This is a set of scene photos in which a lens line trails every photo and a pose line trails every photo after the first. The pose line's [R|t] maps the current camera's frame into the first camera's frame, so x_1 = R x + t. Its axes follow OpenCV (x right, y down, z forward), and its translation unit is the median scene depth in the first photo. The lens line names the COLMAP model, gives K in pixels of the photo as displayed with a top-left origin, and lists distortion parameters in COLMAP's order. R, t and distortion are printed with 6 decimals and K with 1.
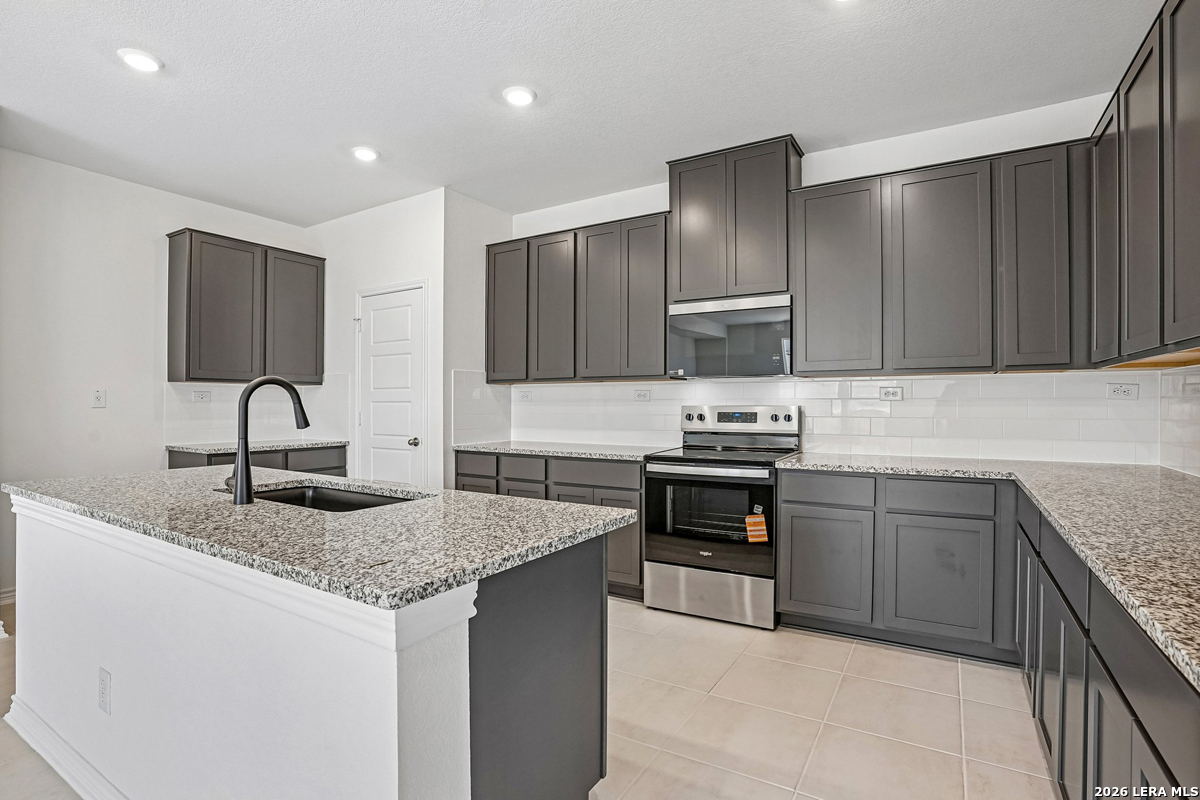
lens RADIAL K [[562.5, 0, 580.3], [0, 562.5, 396.2], [0, 0, 1]] dist [-0.028404, 0.004795]
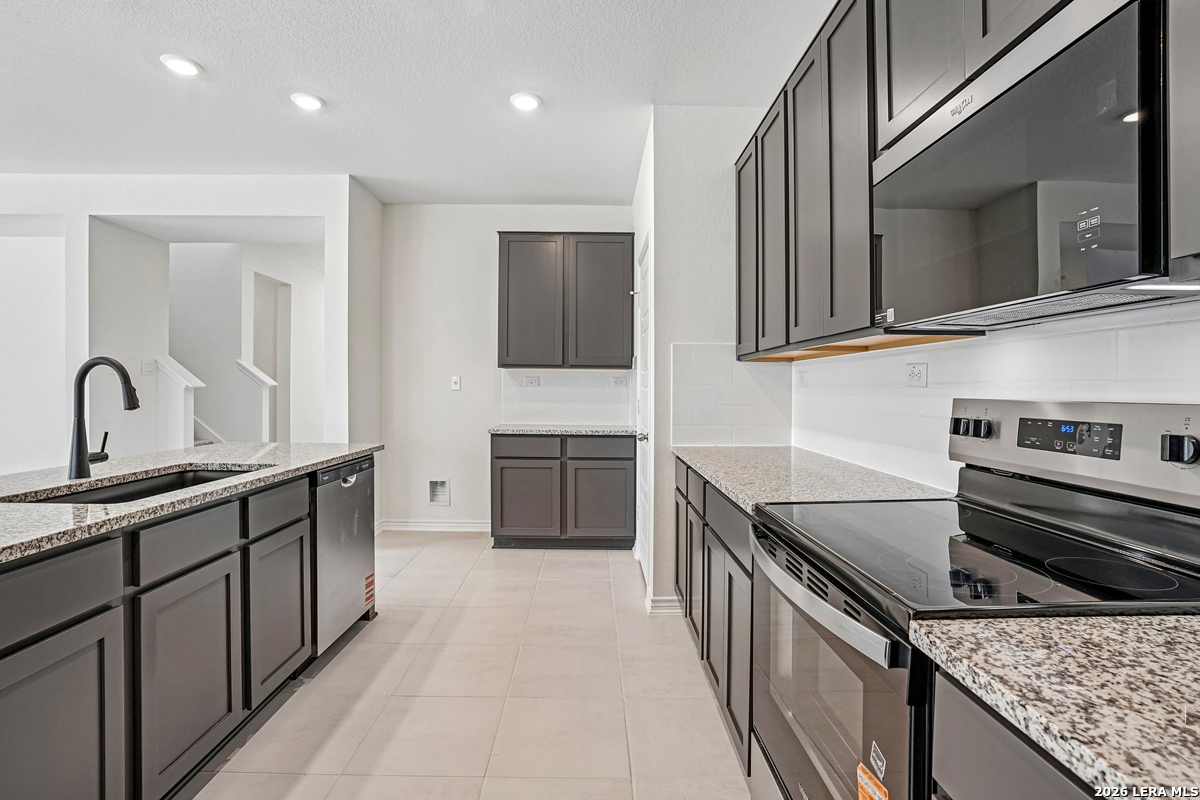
lens RADIAL K [[562.5, 0, 607.8], [0, 562.5, 390.9], [0, 0, 1]] dist [-0.028404, 0.004795]
pose [[0.523888, 0.008045, -0.851749, 0.371715], [0.004811, 0.999911, 0.012404, 0.006147], [0.851773, -0.010596, 0.523803, 0.566555]]
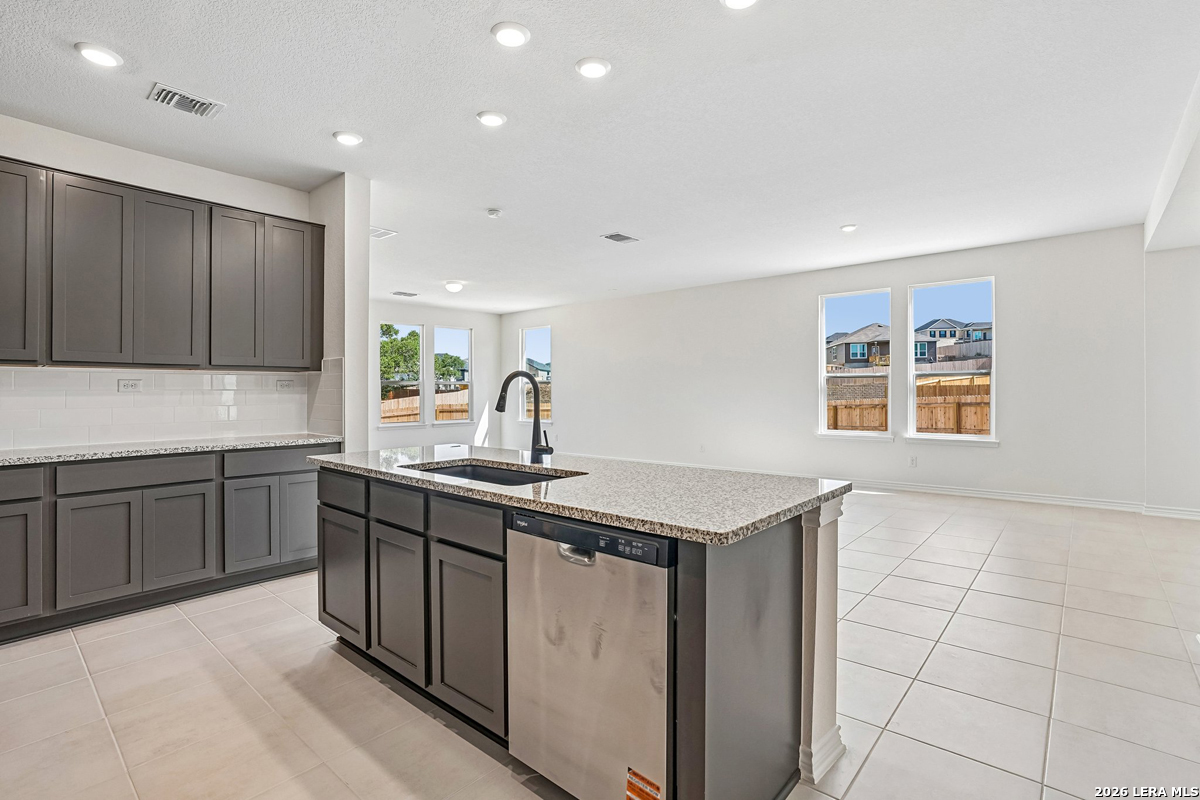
lens RADIAL K [[562.5, 0, 595.3], [0, 562.5, 396.8], [0, 0, 1]] dist [-0.028404, 0.004795]
pose [[-0.983233, 0.001030, 0.182351, -0.401607], [0.000577, 0.999997, -0.002535, 0.010798], [-0.182353, -0.002388, -0.983230, 1.015264]]
